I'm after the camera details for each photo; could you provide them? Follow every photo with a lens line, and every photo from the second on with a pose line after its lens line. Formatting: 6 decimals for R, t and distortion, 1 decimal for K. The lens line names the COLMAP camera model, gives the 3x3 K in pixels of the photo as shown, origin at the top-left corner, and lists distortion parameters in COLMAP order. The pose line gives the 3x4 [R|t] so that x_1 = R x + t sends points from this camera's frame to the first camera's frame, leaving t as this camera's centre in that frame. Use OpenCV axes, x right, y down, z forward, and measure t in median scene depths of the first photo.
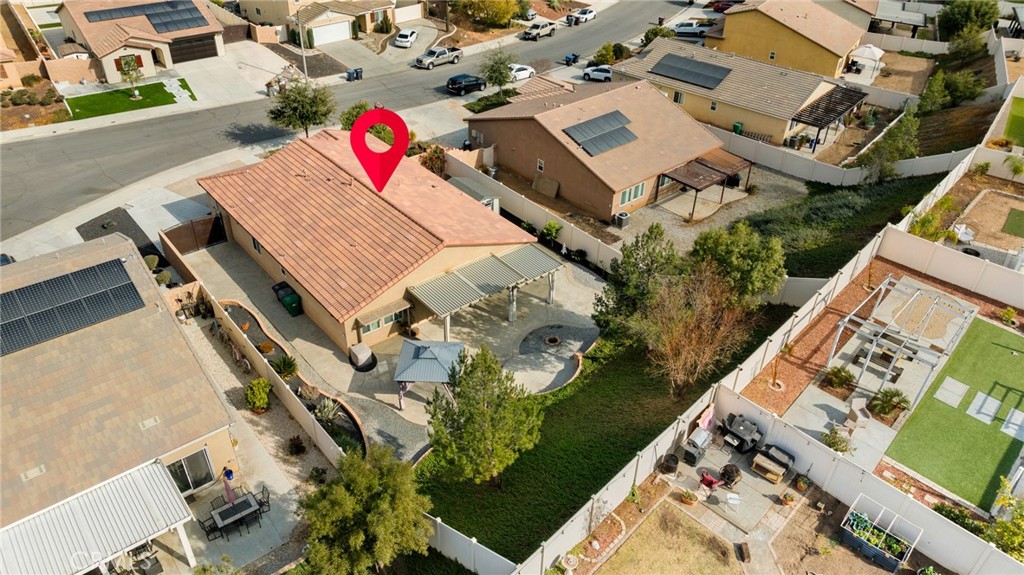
lens RADIAL K [[742.3, 0, 512.0], [0, 742.3, 287.5], [0, 0, 1]] dist [-0.045975, 0.059850]
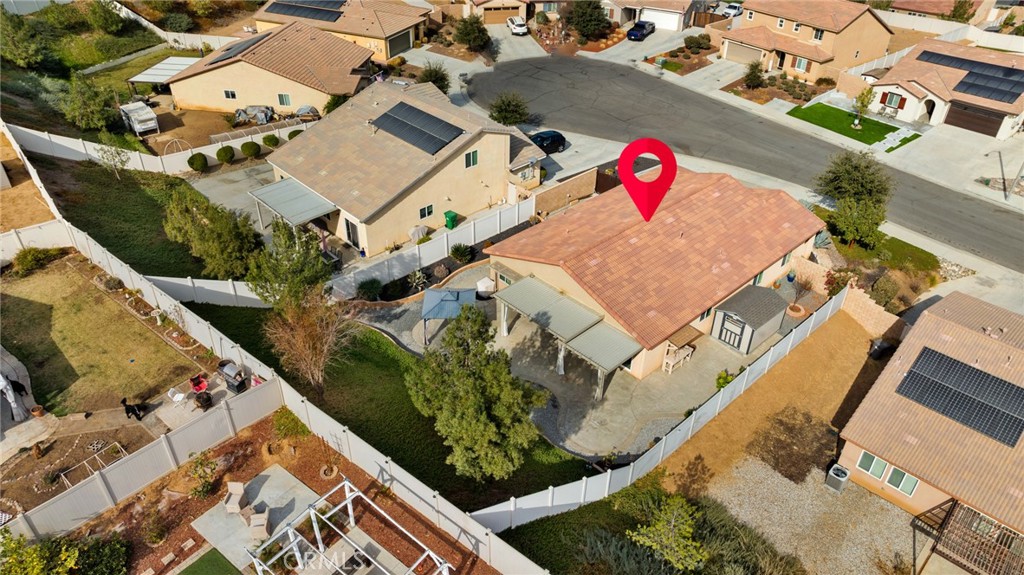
lens RADIAL K [[724.6, 0, 512.0], [0, 724.6, 287.5], [0, 0, 1]] dist [-0.003112, -0.002683]
pose [[0.066061, 0.549326, -0.832993, 0.447098], [-0.580209, 0.700321, 0.415821, -0.242633], [0.811784, 0.455841, 0.364988, 0.329615]]
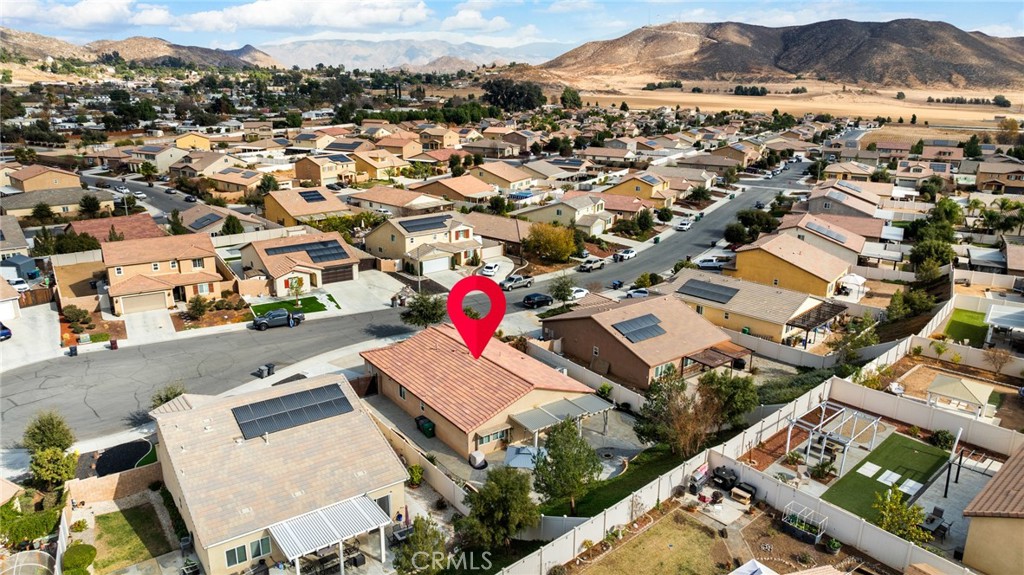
lens RADIAL K [[724.6, 0, 512.0], [0, 724.6, 287.5], [0, 0, 1]] dist [-0.003112, -0.002683]
pose [[0.997579, 0.004613, -0.069389, -0.019883], [-0.026086, 0.949760, -0.311889, 0.120273], [0.064464, 0.312945, 0.947581, -0.266722]]
